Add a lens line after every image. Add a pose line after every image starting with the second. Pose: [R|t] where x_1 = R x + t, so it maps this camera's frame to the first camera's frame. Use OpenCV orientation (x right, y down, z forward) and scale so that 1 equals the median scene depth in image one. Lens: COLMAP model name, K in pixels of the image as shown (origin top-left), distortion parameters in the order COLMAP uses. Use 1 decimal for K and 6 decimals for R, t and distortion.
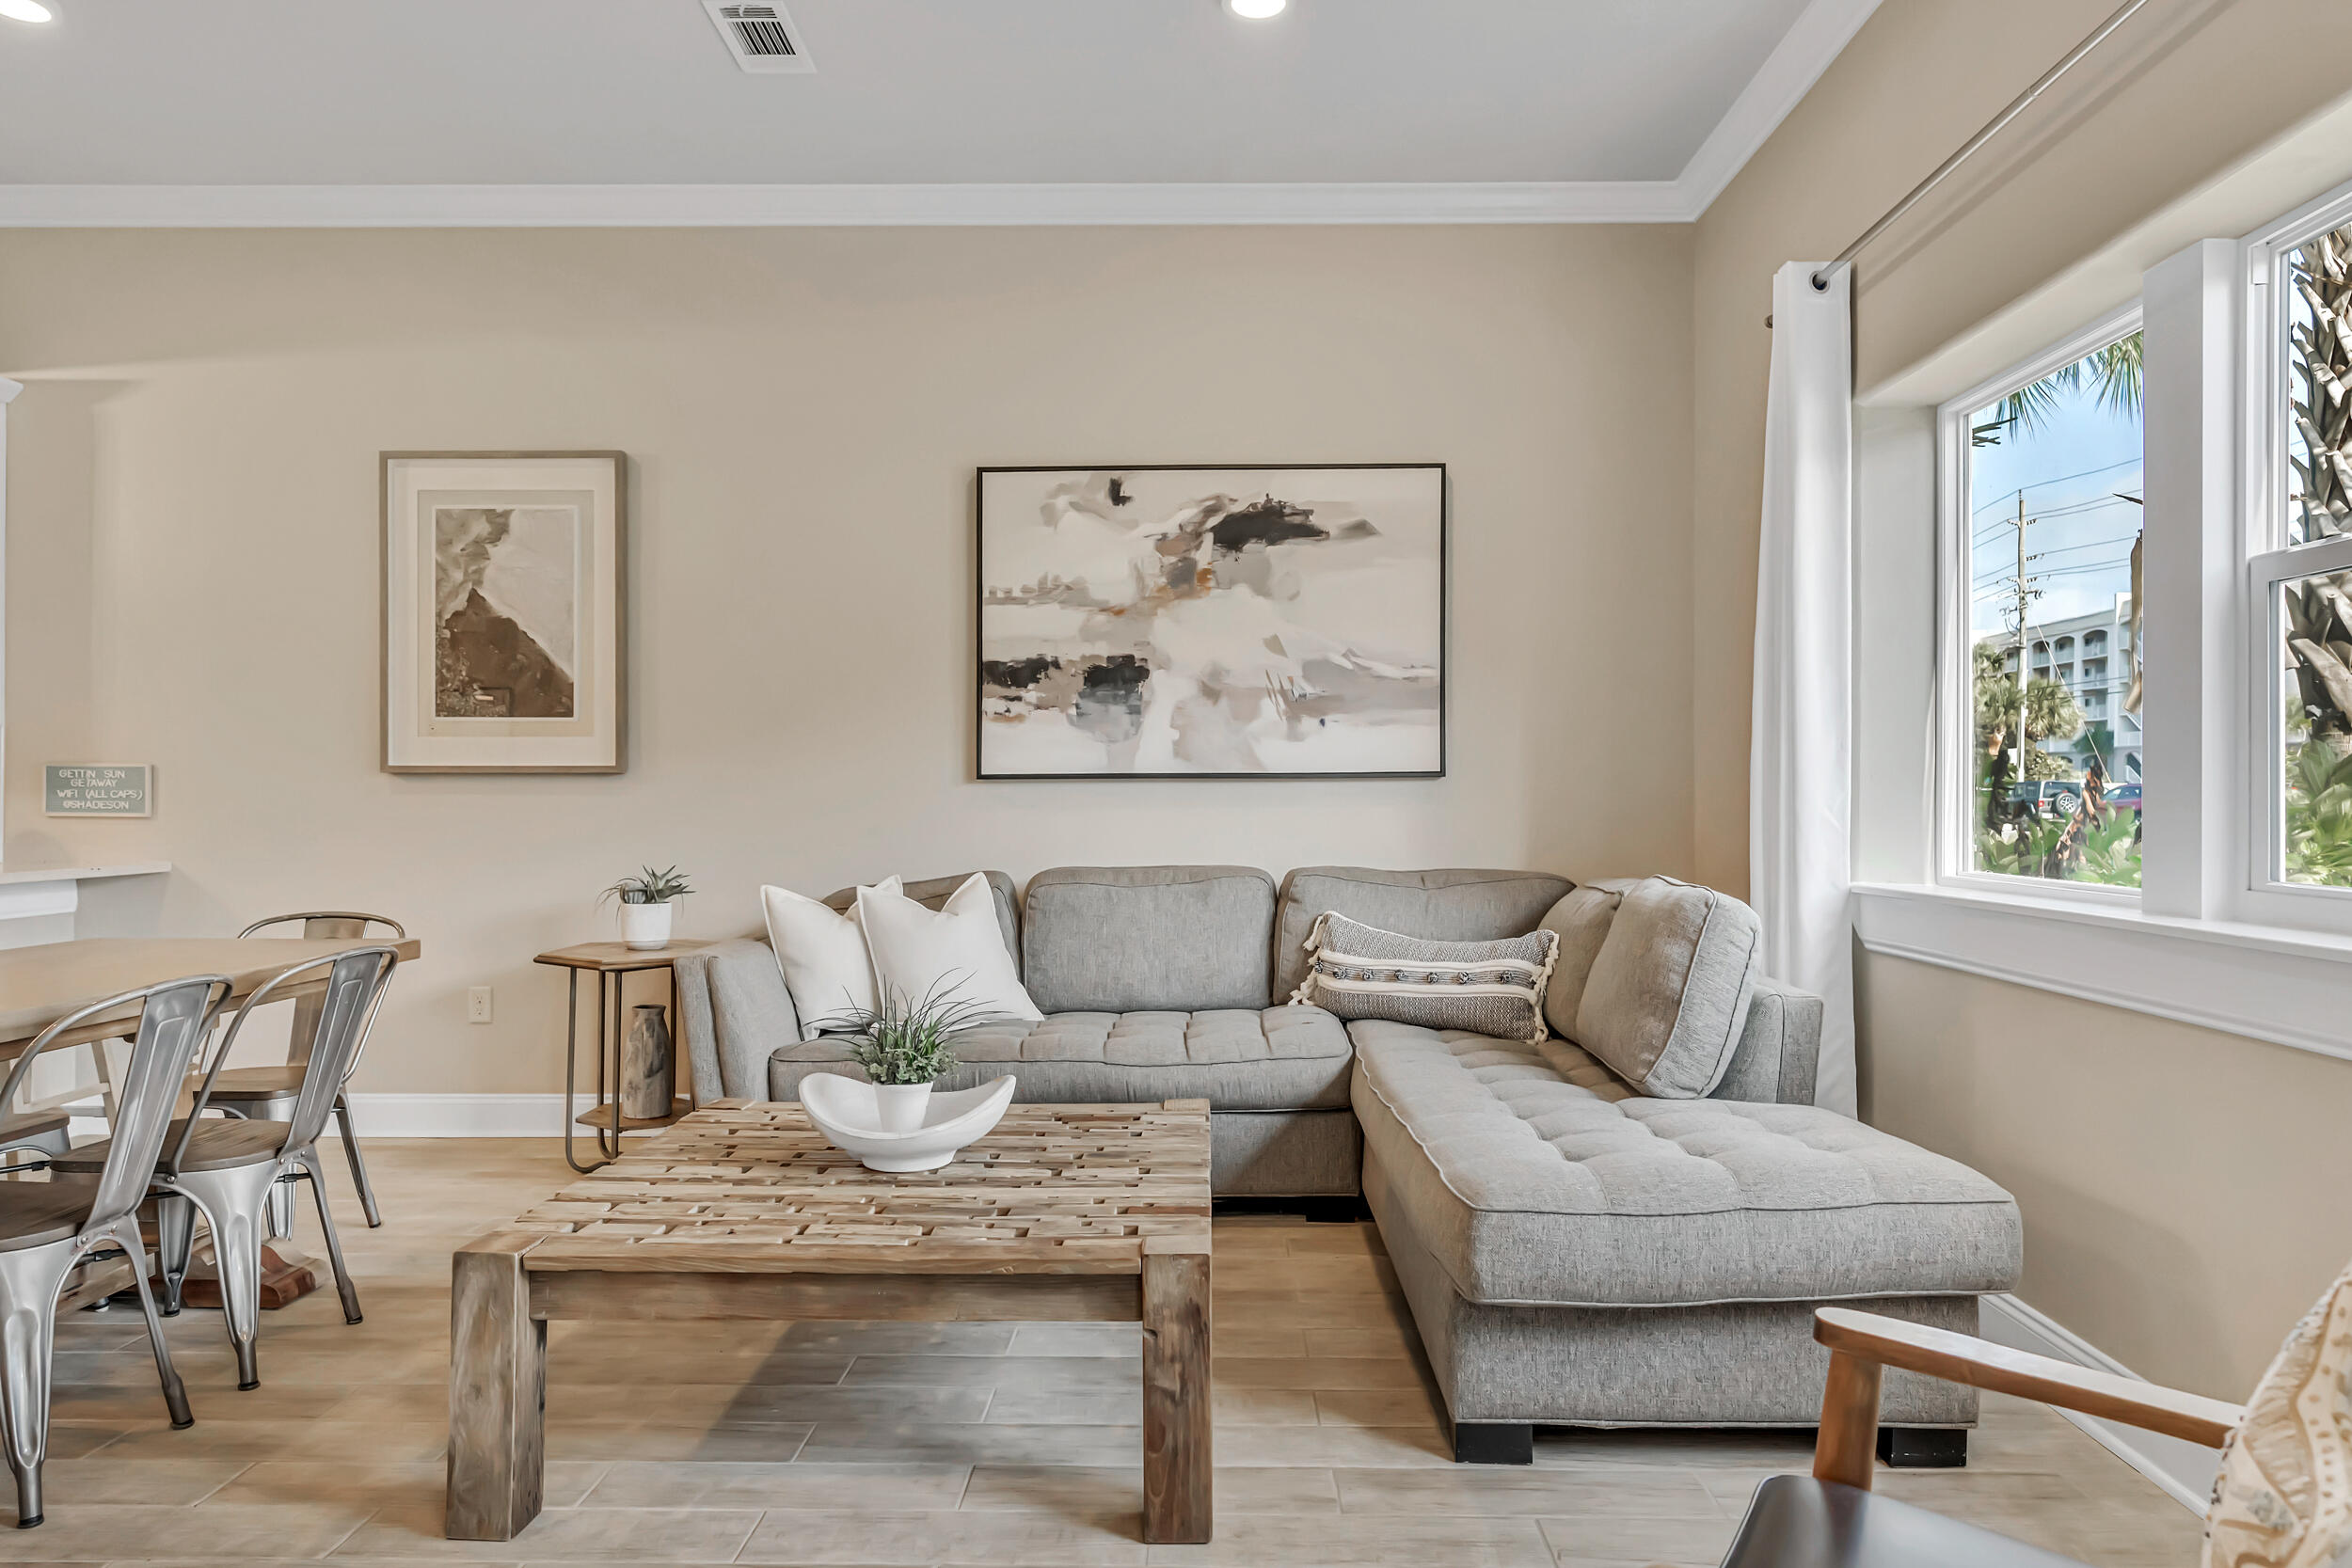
lens RADIAL K [[1440.5, 0, 1192.7], [0, 1440.5, 803.8], [0, 0, 1]] dist [-0.005207, 0.011227]
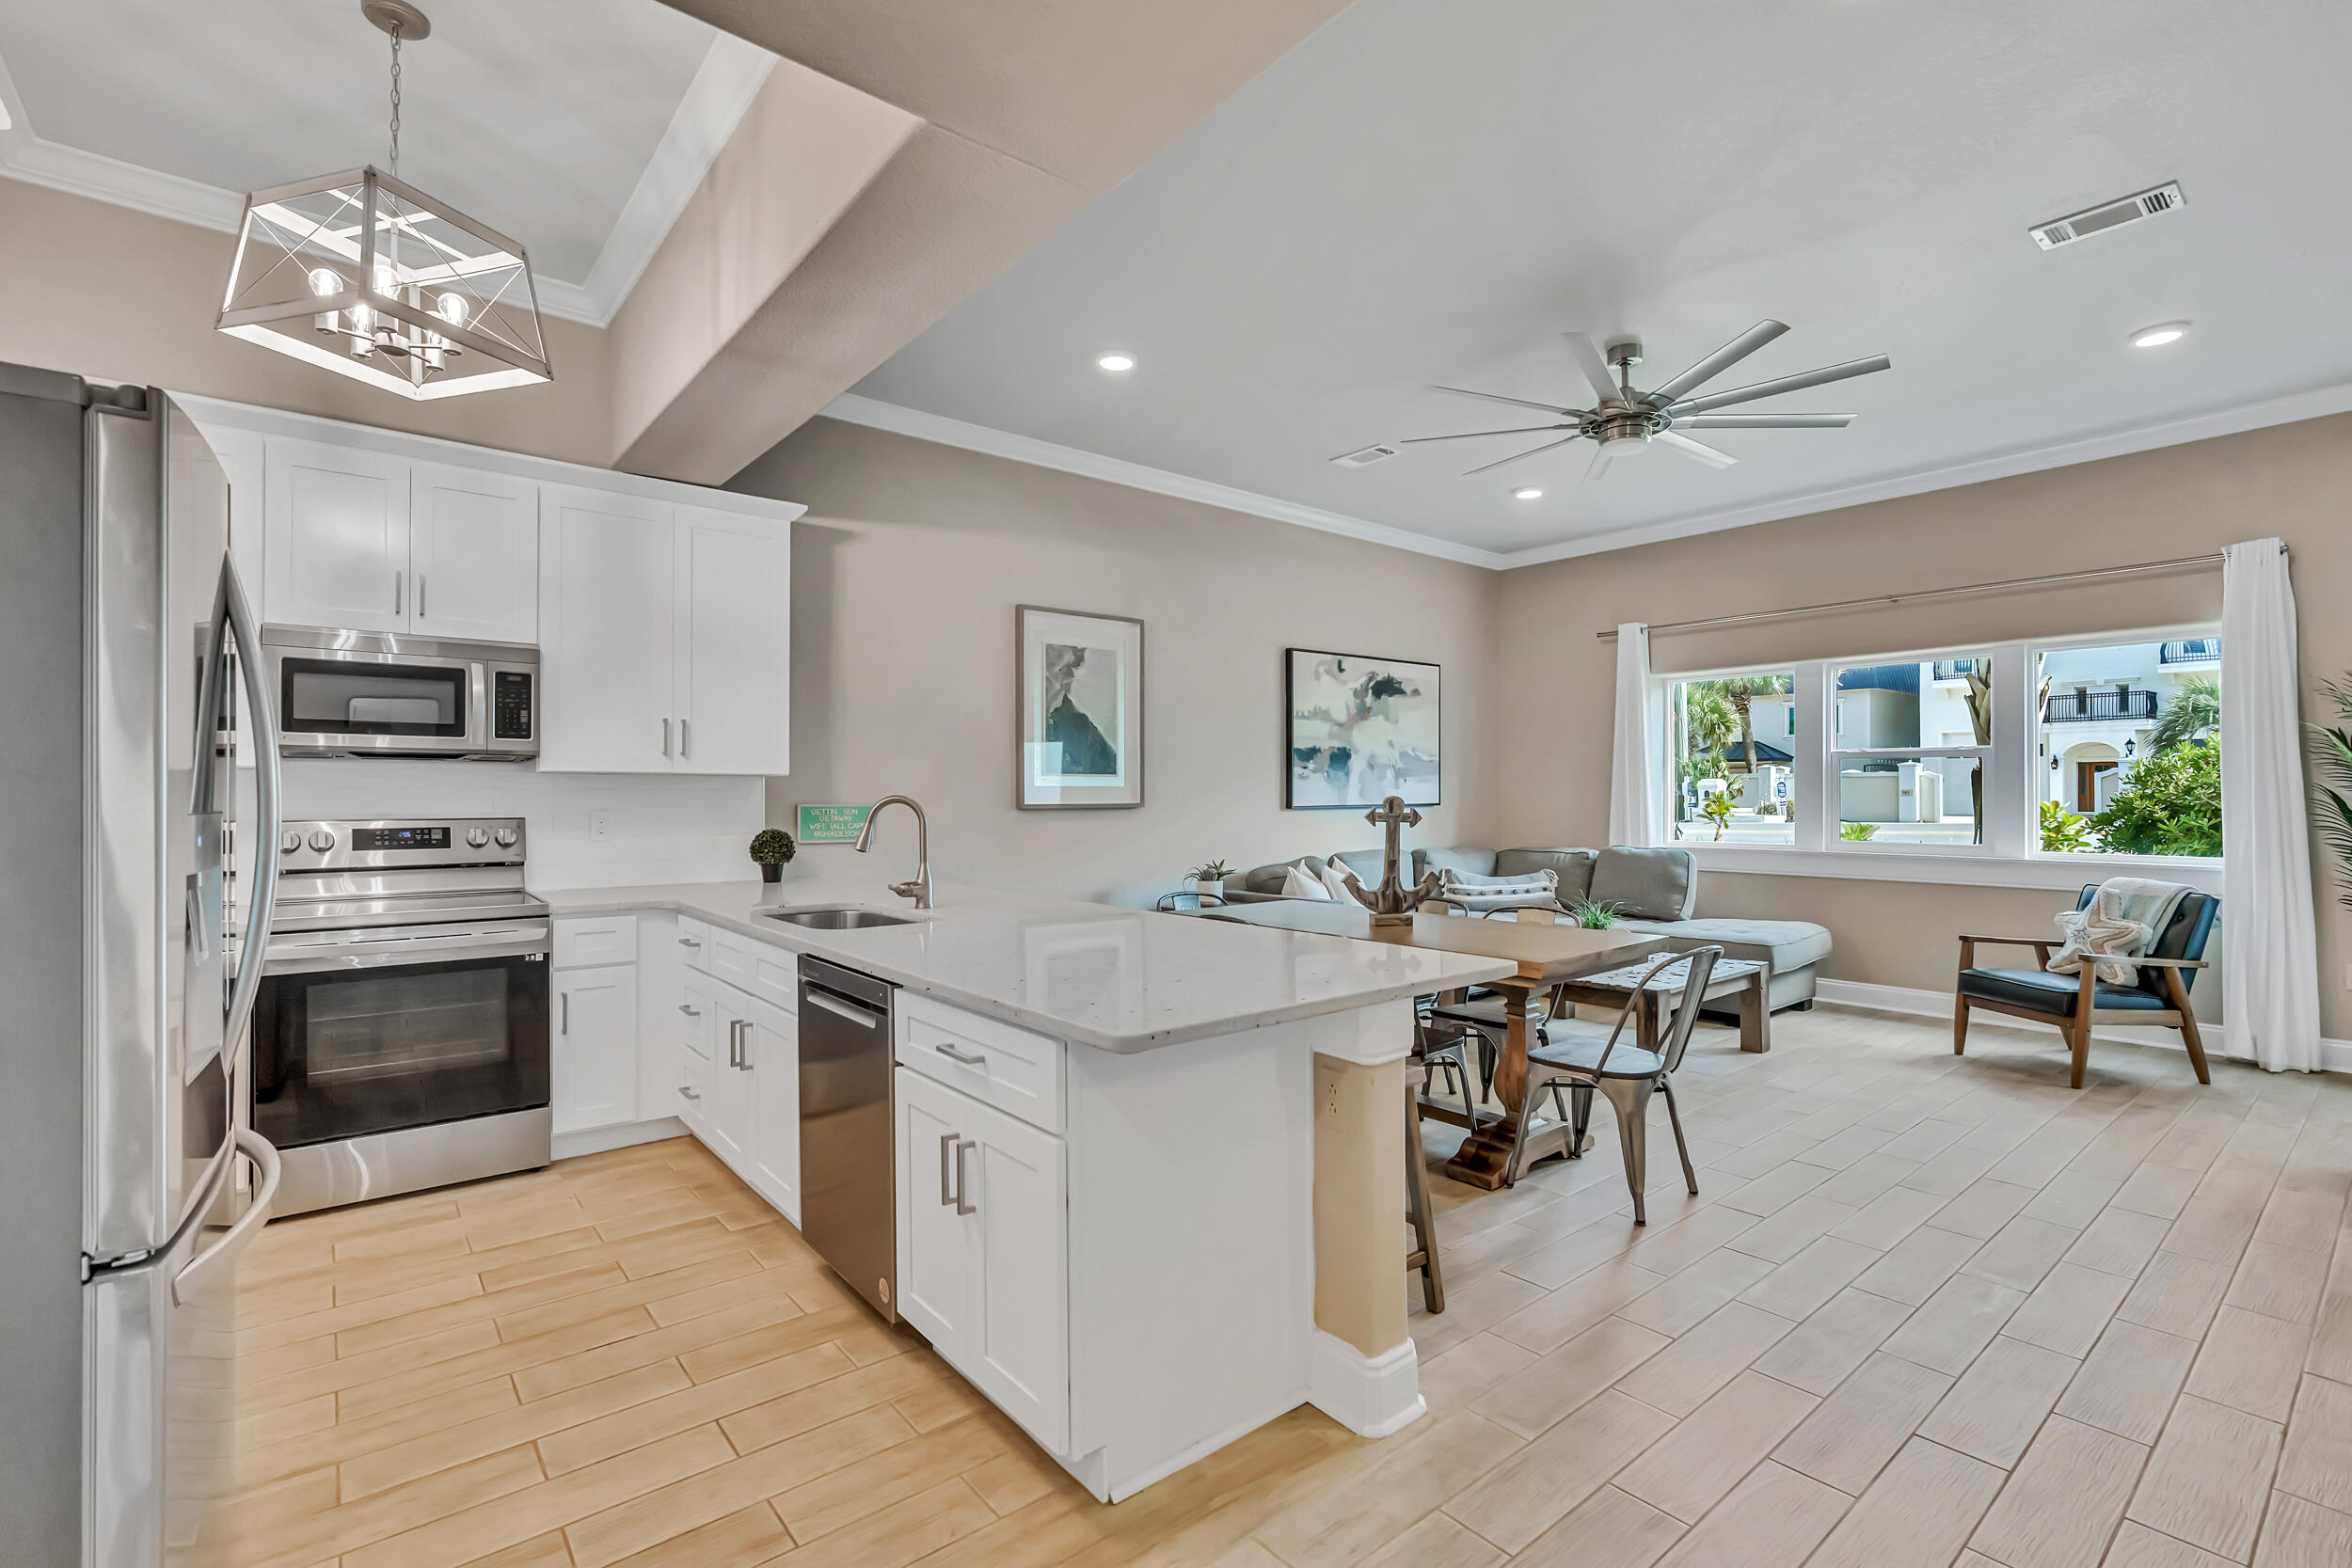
lens RADIAL K [[1058.5, 0, 1183.7], [0, 1058.5, 791.6], [0, 0, 1]] dist [-0.003980, 0.000617]
pose [[0.762749, -0.000378, 0.646695, -1.184134], [0.004631, 0.999977, -0.004878, -0.034115], [-0.646678, 0.006715, 0.762734, 0.007875]]
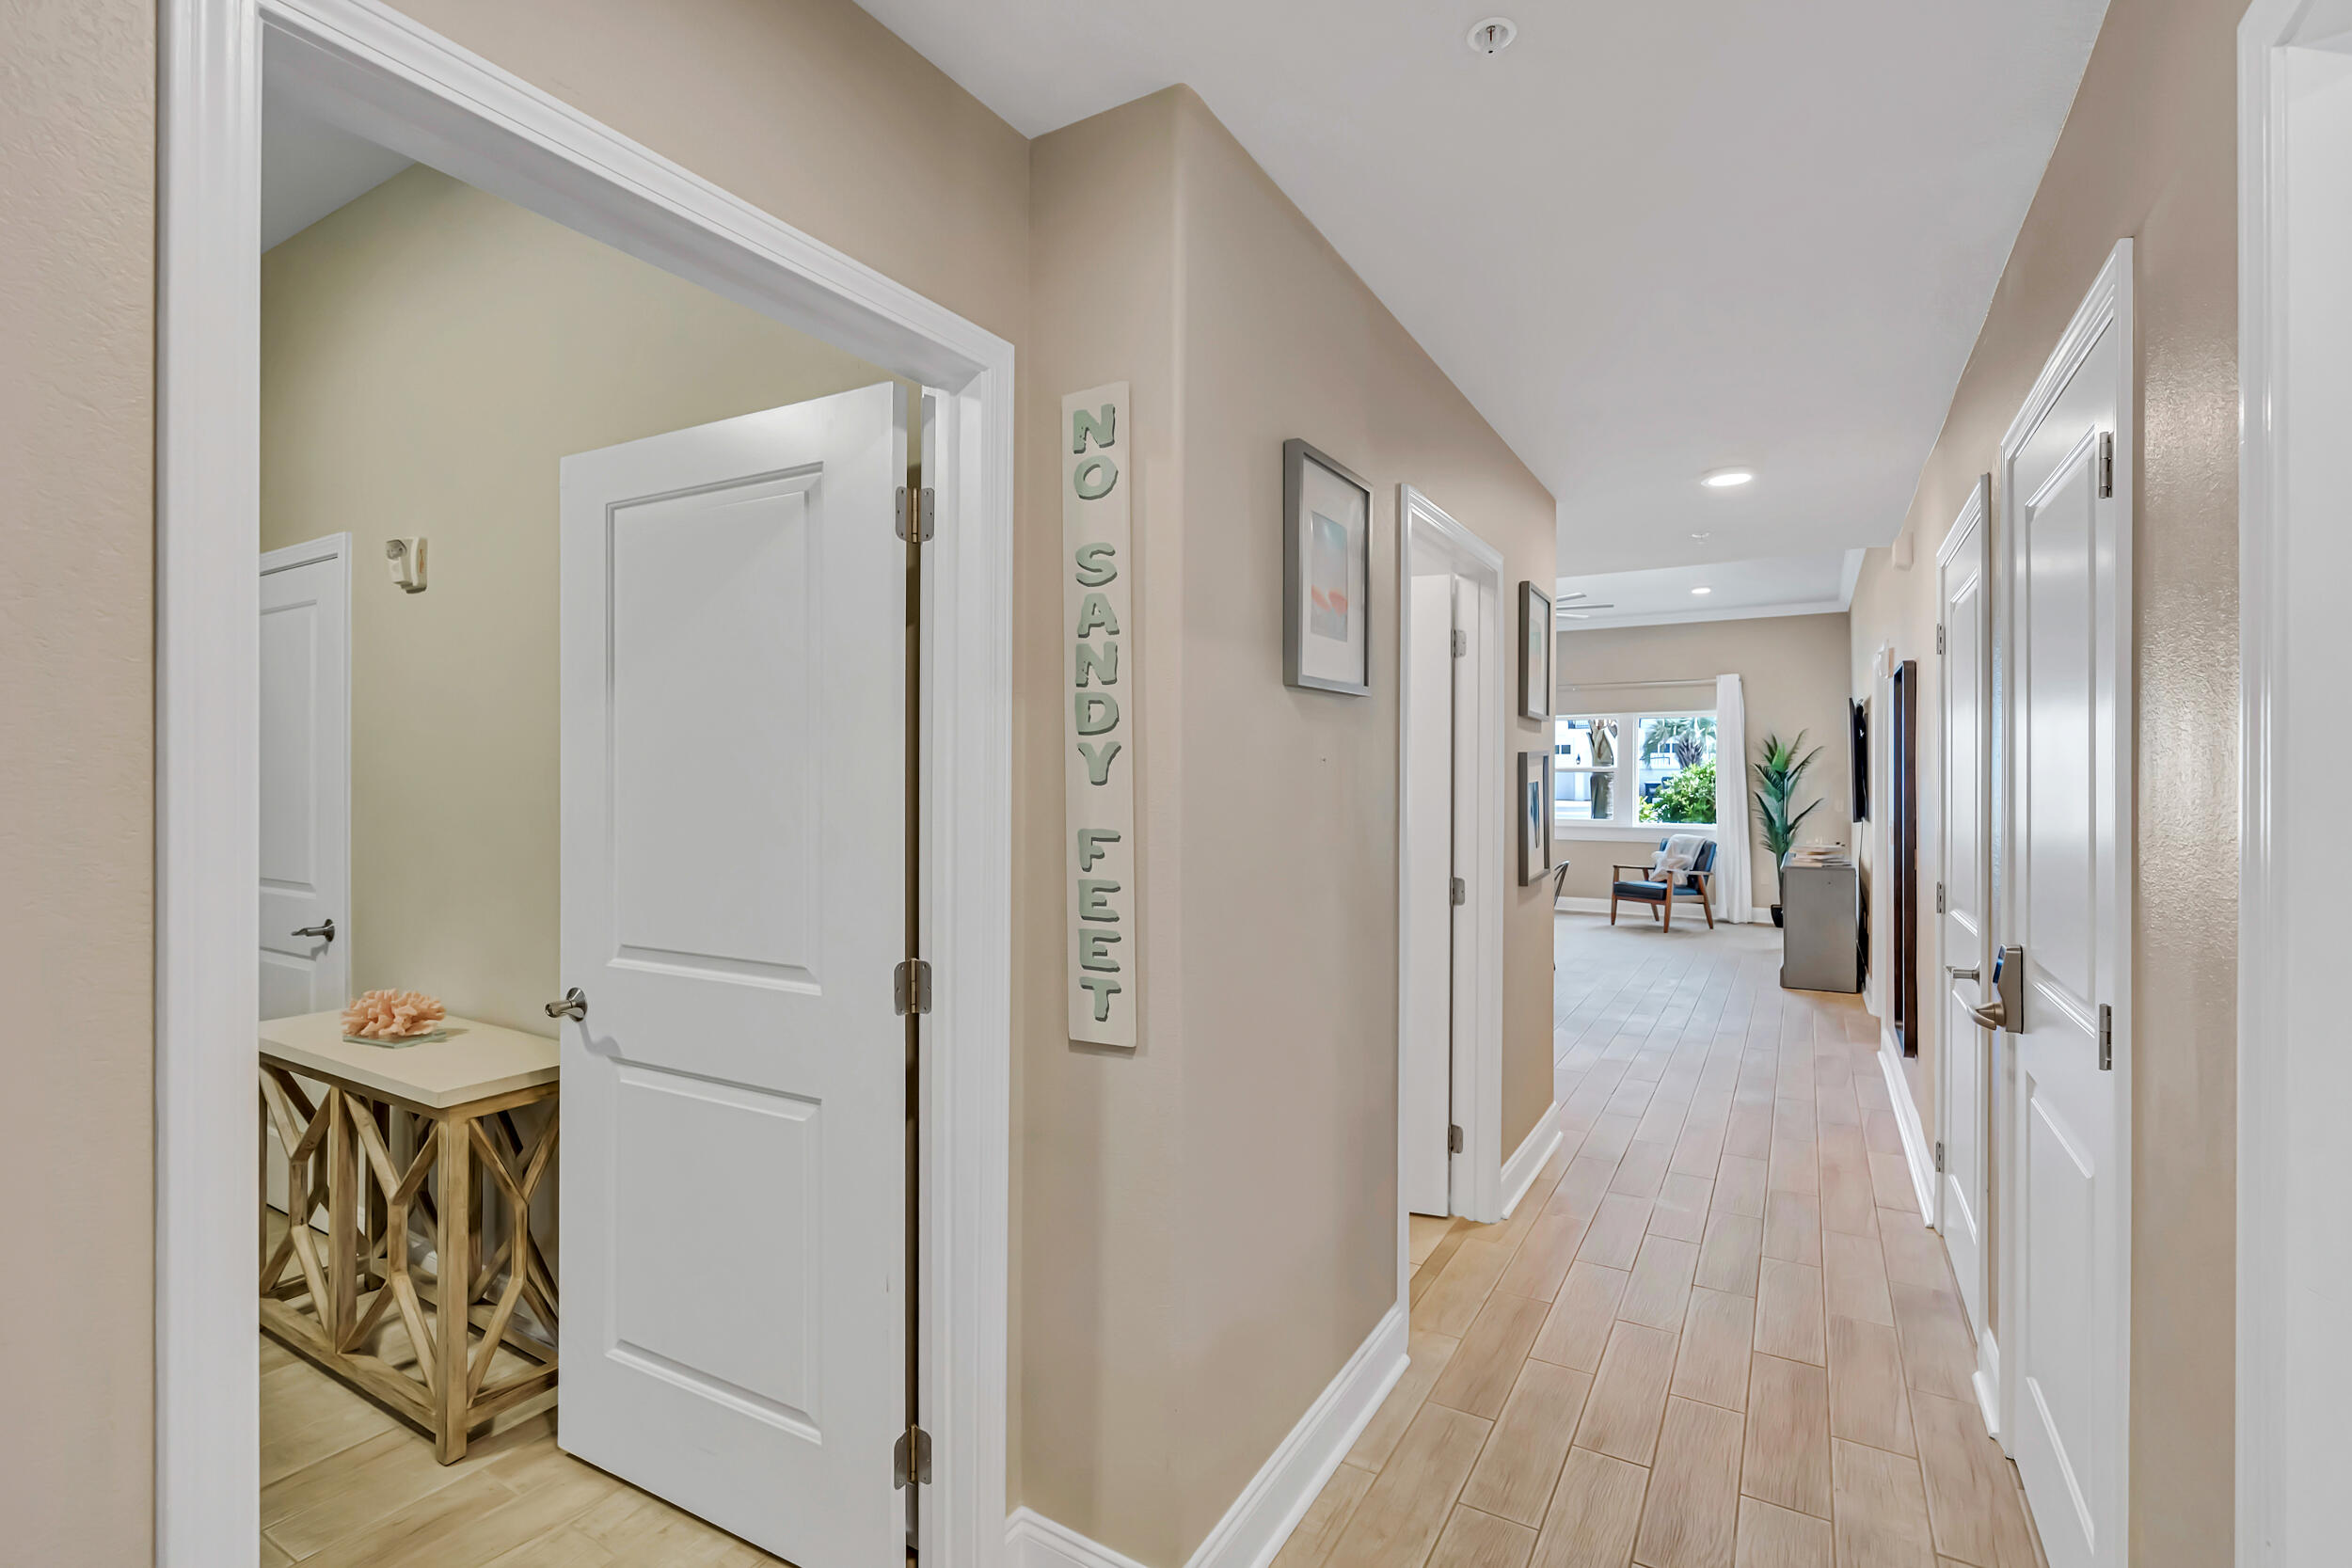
lens RADIAL K [[1076.4, 0, 1183.9], [0, 1076.4, 791.6], [0, 0, 1]] dist [-0.006338, -0.000190]
pose [[0.490487, -0.010982, 0.871379, -2.217808], [0.002423, 0.999934, 0.011239, -0.064724], [-0.871445, -0.003401, 0.490481, 0.009923]]
